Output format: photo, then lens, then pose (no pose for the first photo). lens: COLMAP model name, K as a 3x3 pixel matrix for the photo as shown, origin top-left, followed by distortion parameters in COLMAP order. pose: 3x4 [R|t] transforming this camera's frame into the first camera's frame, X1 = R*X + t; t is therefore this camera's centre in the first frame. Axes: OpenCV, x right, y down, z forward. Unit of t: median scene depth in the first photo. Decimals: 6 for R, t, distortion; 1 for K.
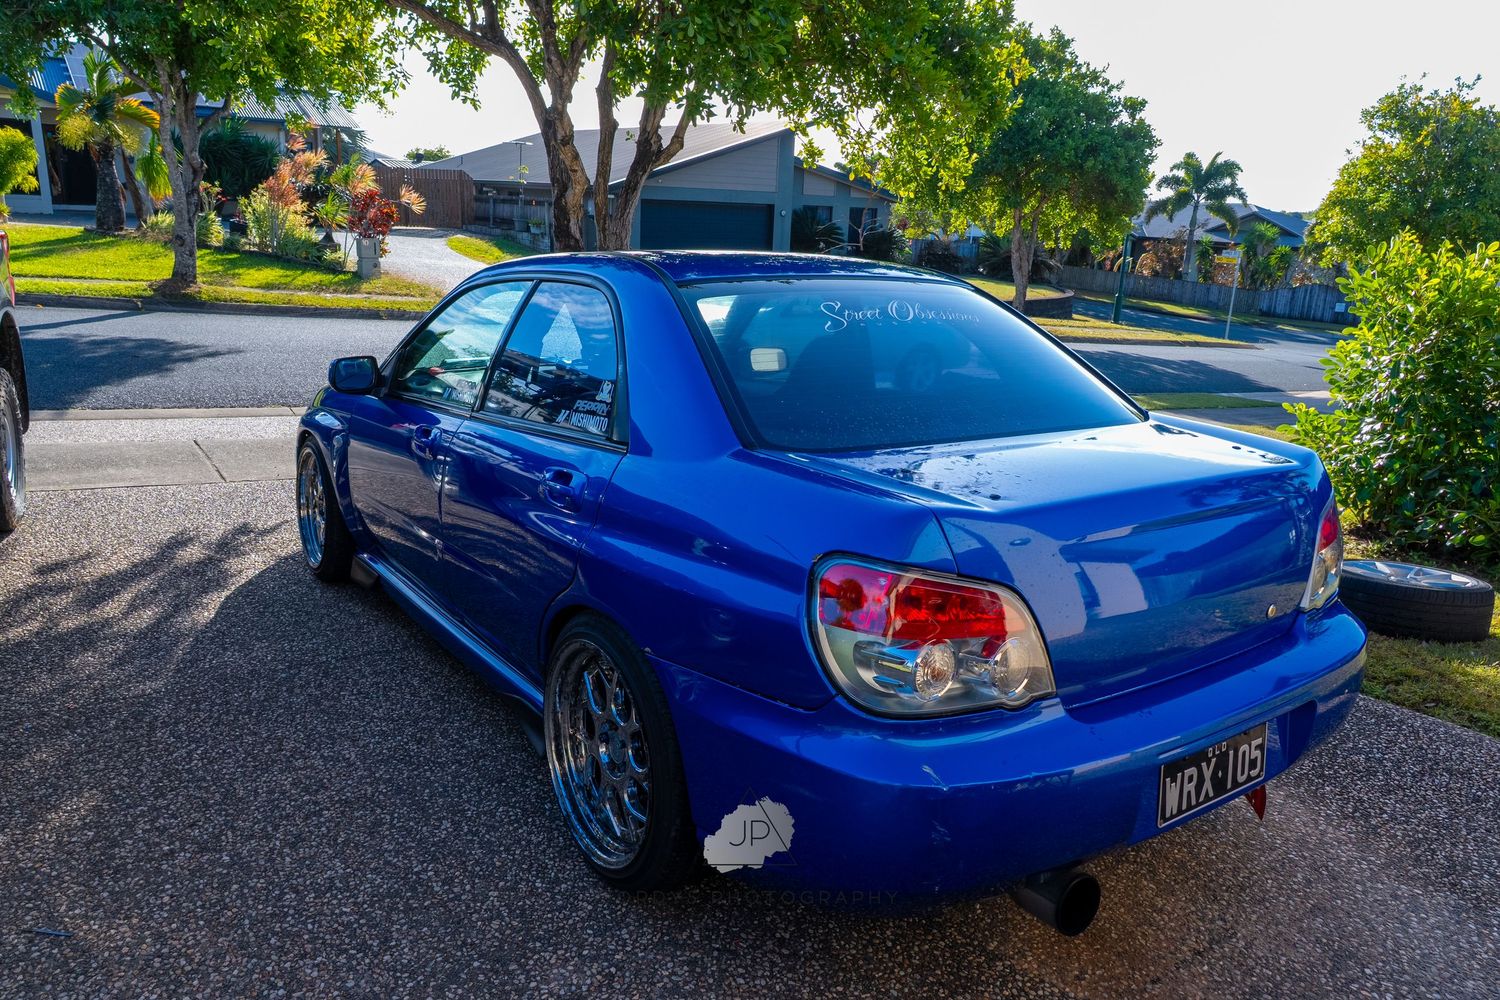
lens RADIAL K [[1028.4, 0, 746.0], [0, 1028.4, 499.5], [0, 0, 1]] dist [-0.020007, 0.007382]
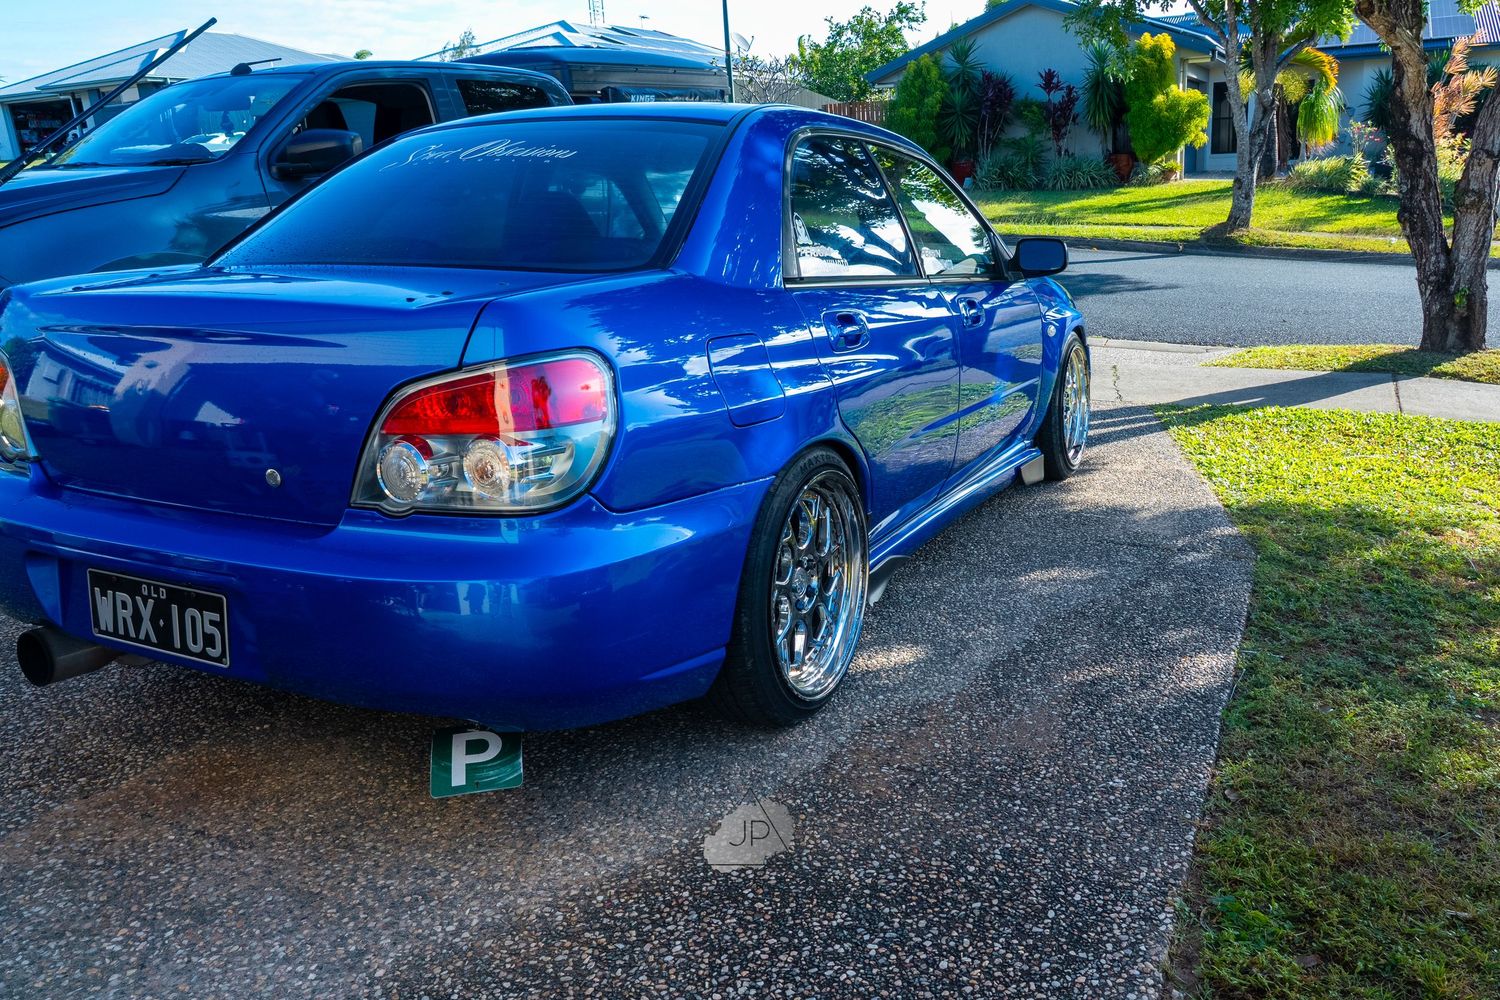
lens RADIAL K [[1096.5, 0, 782.4], [0, 1096.5, 497.4], [0, 0, 1]] dist [-0.012920, 0.004526]
pose [[0.485599, 0.181471, -0.855138, 1.099573], [-0.165866, 0.979573, 0.113689, -0.027727], [0.858302, 0.086631, 0.505780, 0.701195]]
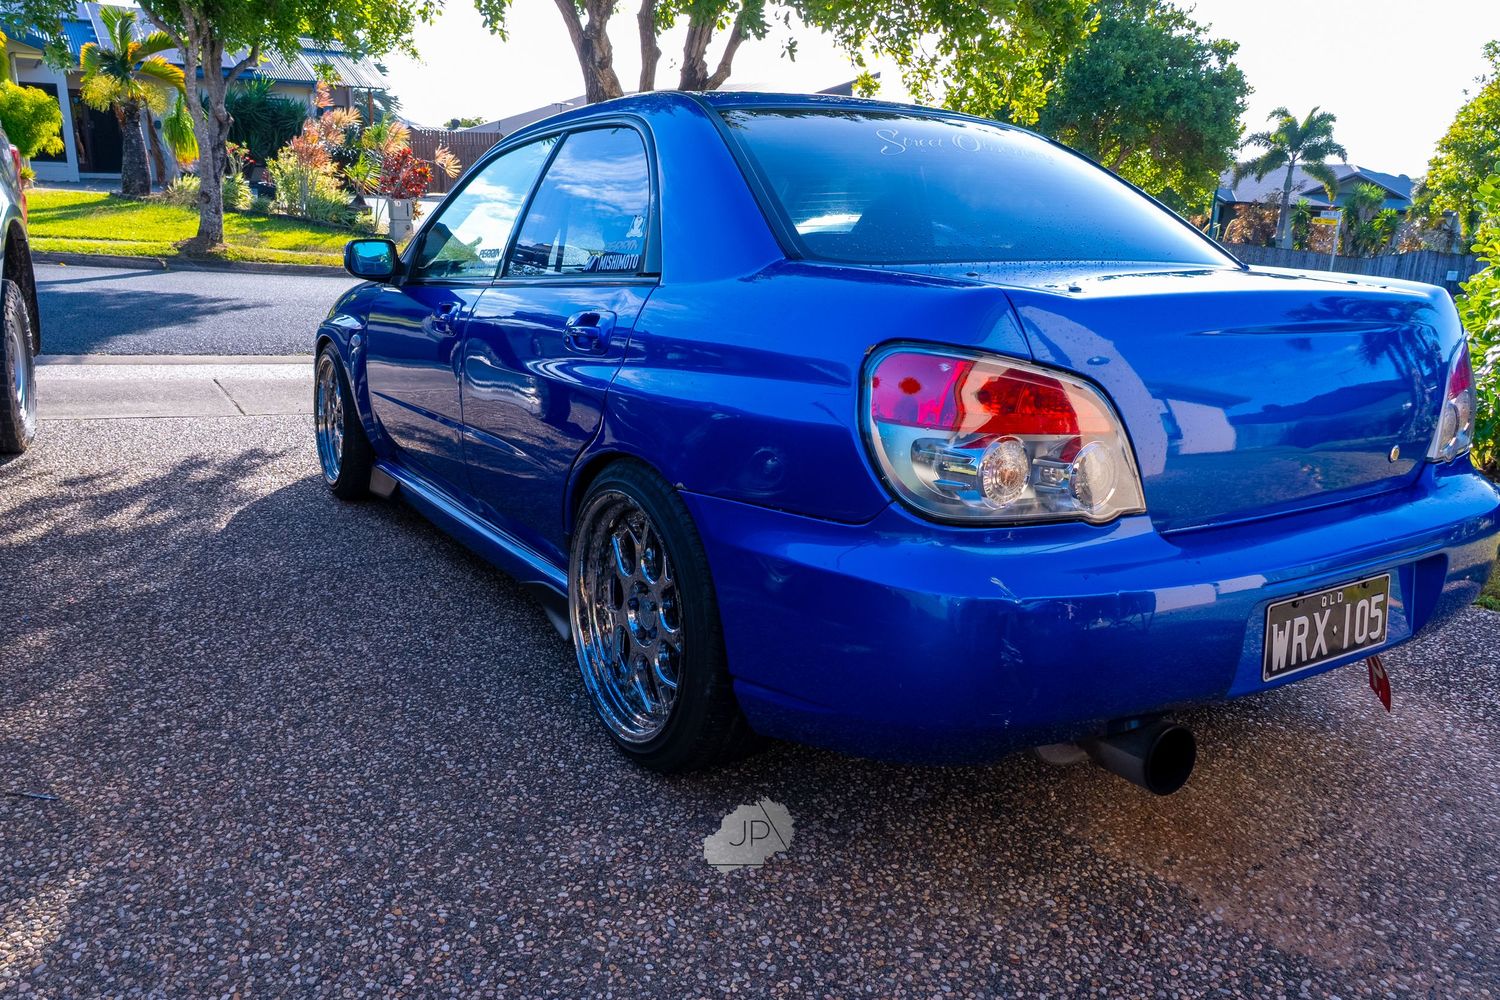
lens RADIAL K [[1094.6, 0, 746.3], [0, 1094.6, 499.4], [0, 0, 1]] dist [-0.025406, 0.013464]
pose [[0.998807, 0.001245, -0.048820, 0.006241], [-0.000766, 0.999951, 0.009841, 0.107665], [0.048829, -0.009792, 0.998759, 0.038870]]
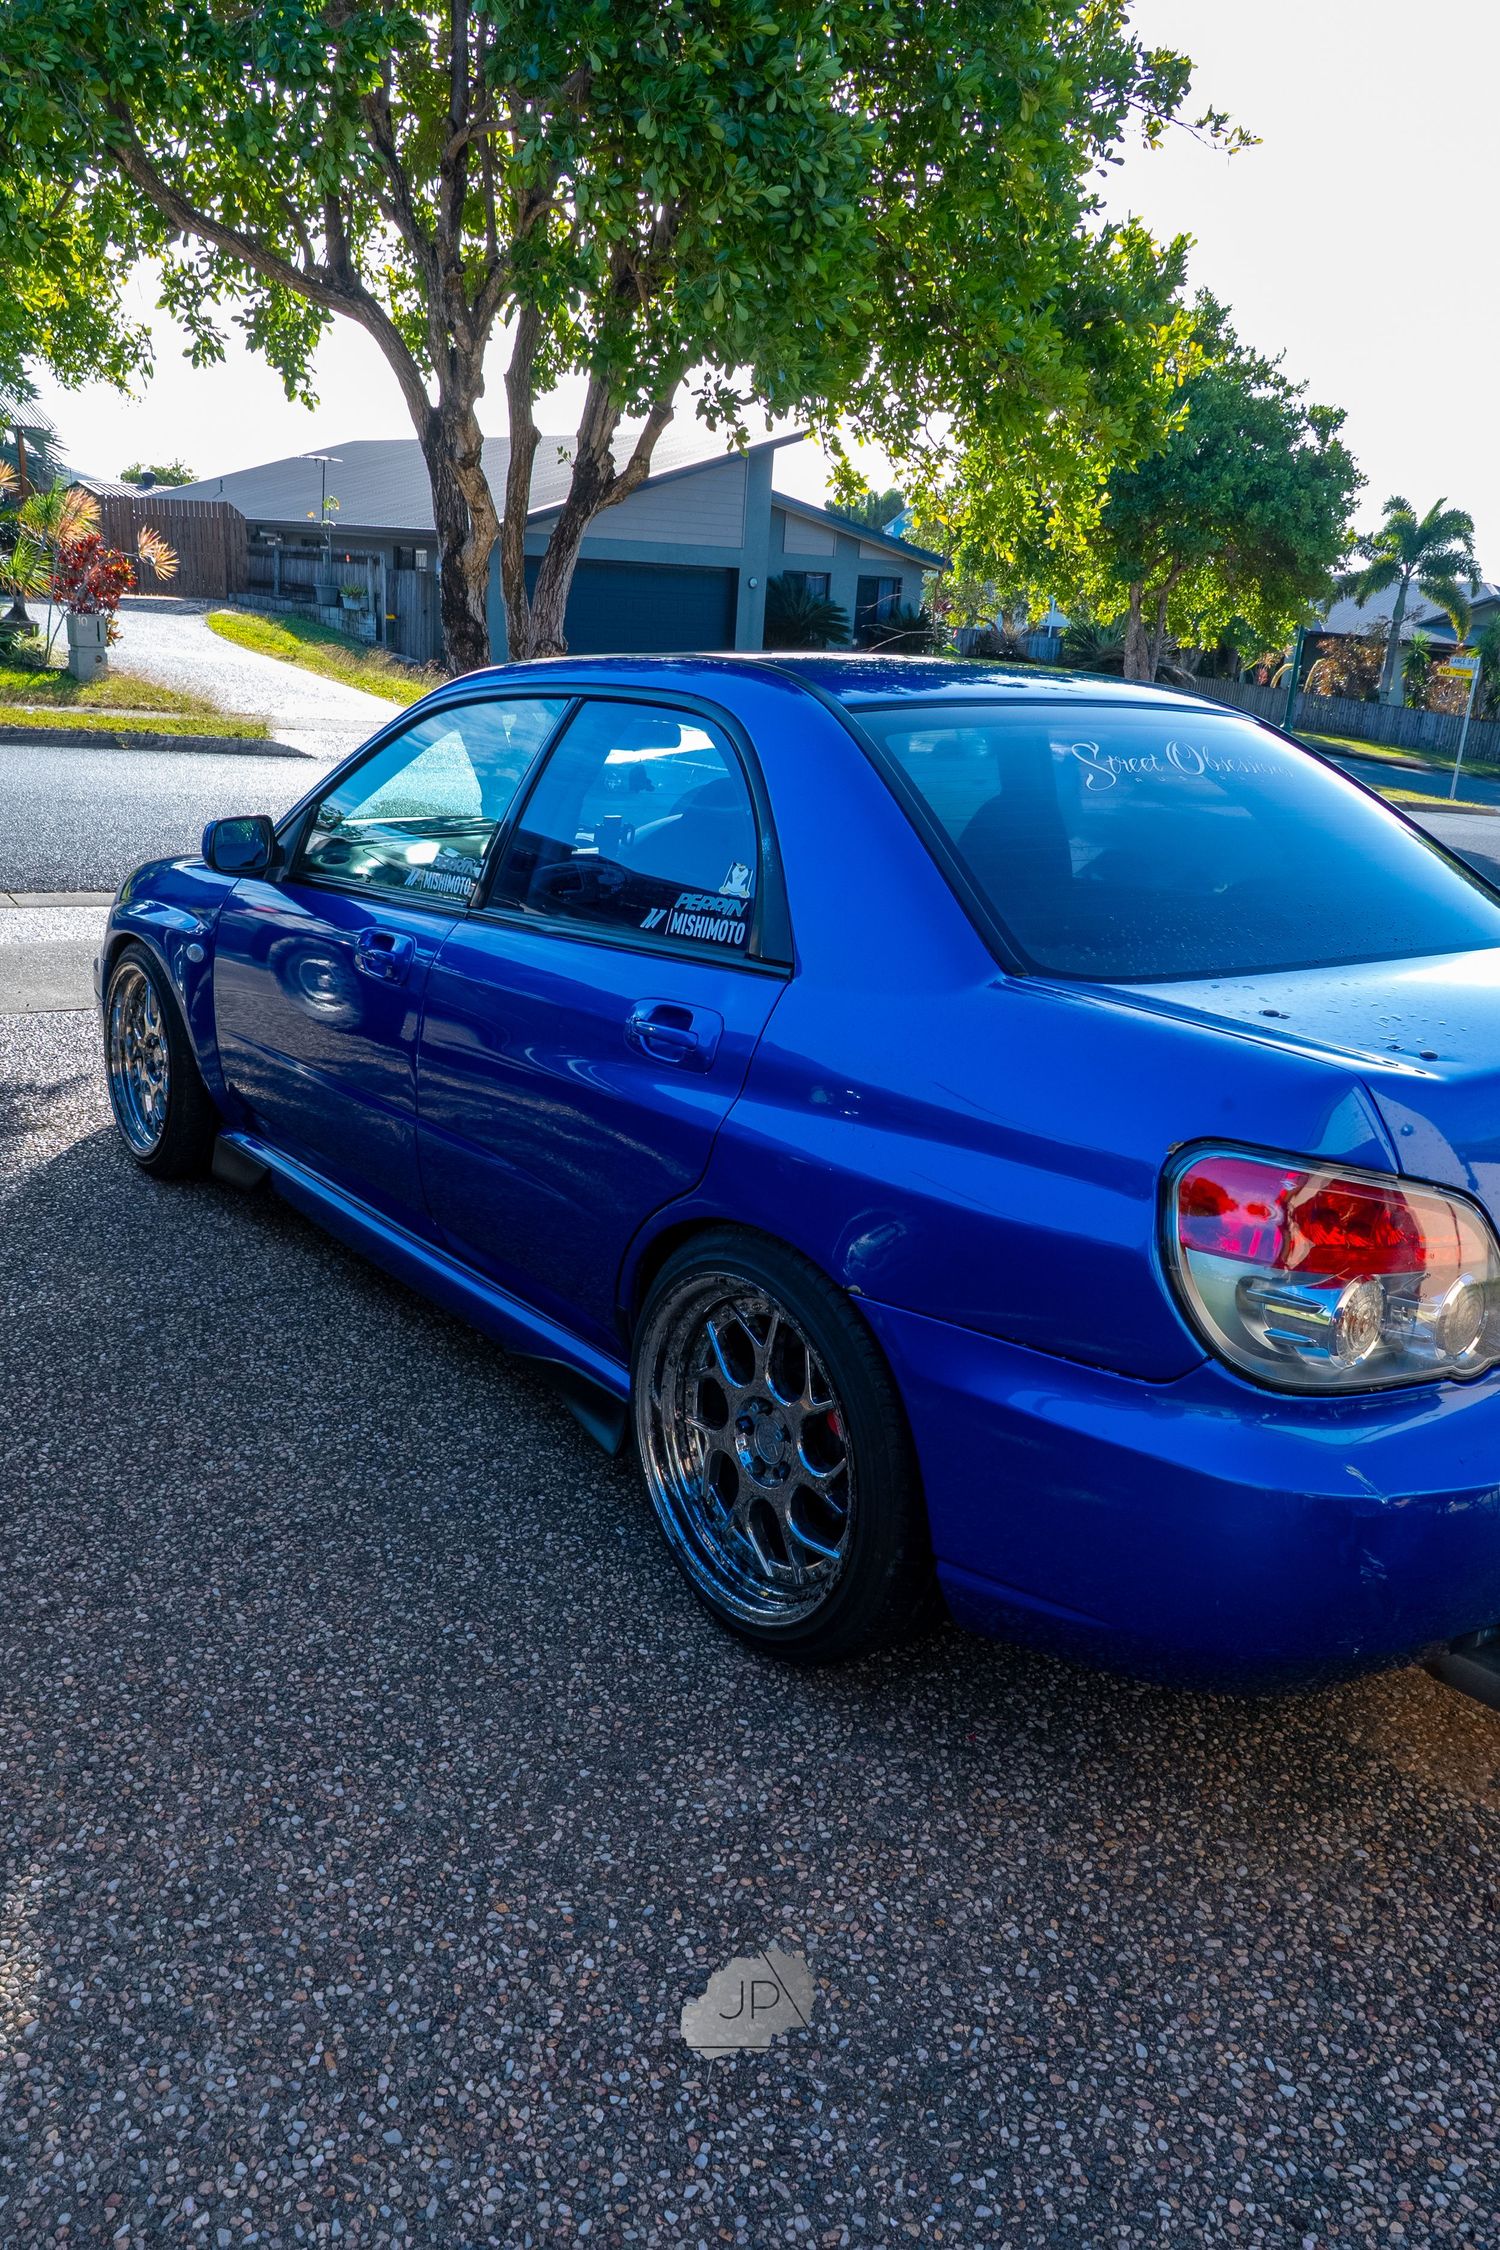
lens RADIAL K [[1644.8, 0, 740.8], [0, 1644.8, 1123.8], [0, 0, 1]] dist [-0.012920, 0.004526]
pose [[0.999183, 0.005700, 0.040005, -0.150863], [-0.007550, 0.998901, 0.046250, -0.003006], [-0.039698, -0.046514, 0.998129, -0.013768]]
